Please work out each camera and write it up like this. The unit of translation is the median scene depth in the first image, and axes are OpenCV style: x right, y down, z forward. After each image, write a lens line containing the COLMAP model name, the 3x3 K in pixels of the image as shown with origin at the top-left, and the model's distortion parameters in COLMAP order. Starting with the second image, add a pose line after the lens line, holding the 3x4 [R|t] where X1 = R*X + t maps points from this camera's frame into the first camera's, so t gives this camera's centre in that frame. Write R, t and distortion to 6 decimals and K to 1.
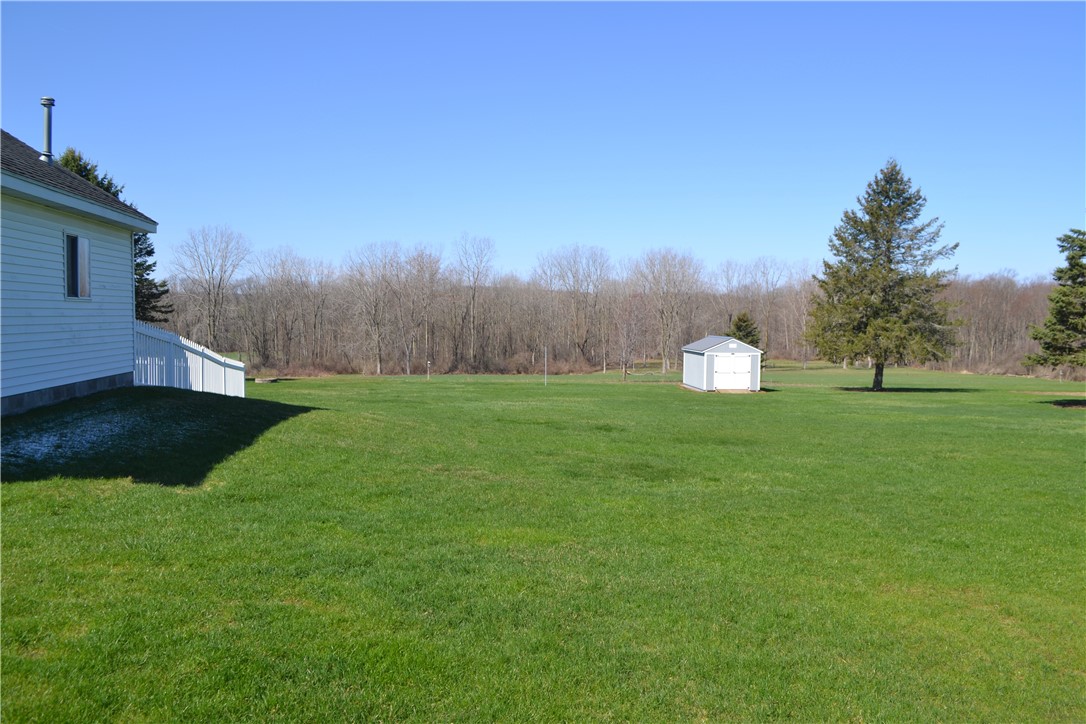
lens RADIAL K [[874.4, 0, 542.0], [0, 874.4, 359.2], [0, 0, 1]] dist [-0.074041, 0.011429]
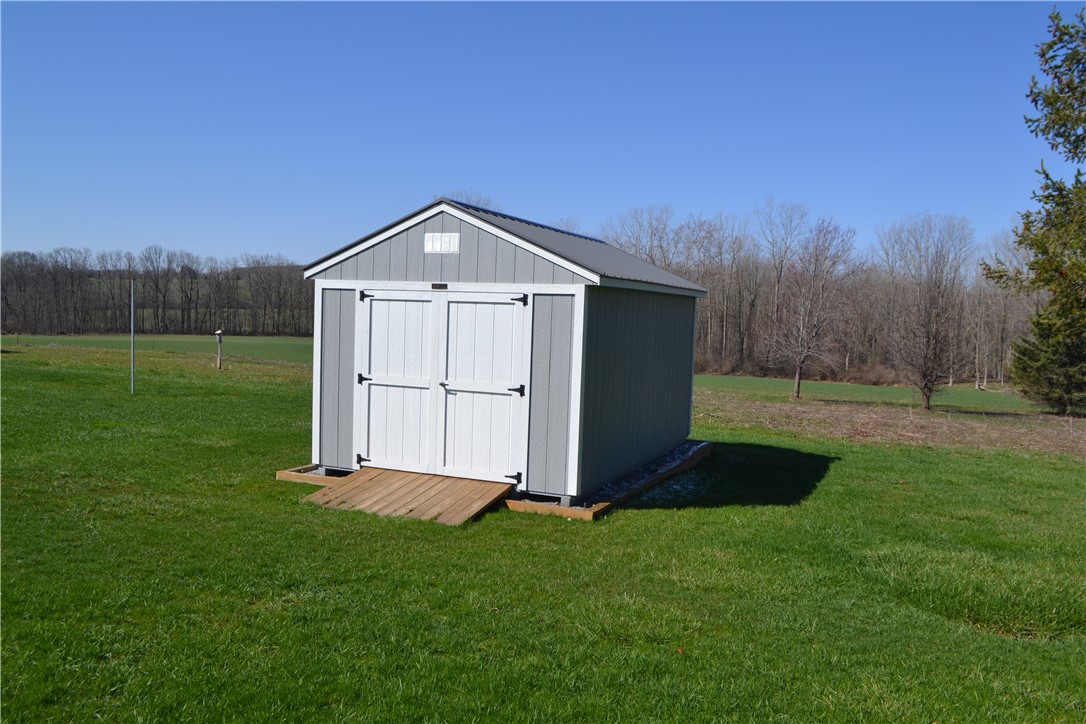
lens RADIAL K [[874.4, 0, 540.5], [0, 874.4, 365.6], [0, 0, 1]] dist [-0.074041, 0.011429]
pose [[0.896201, 0.056449, -0.440043, 0.276058], [-0.052833, 0.998393, 0.020475, 0.005222], [0.440492, 0.004899, 0.897743, 0.715576]]
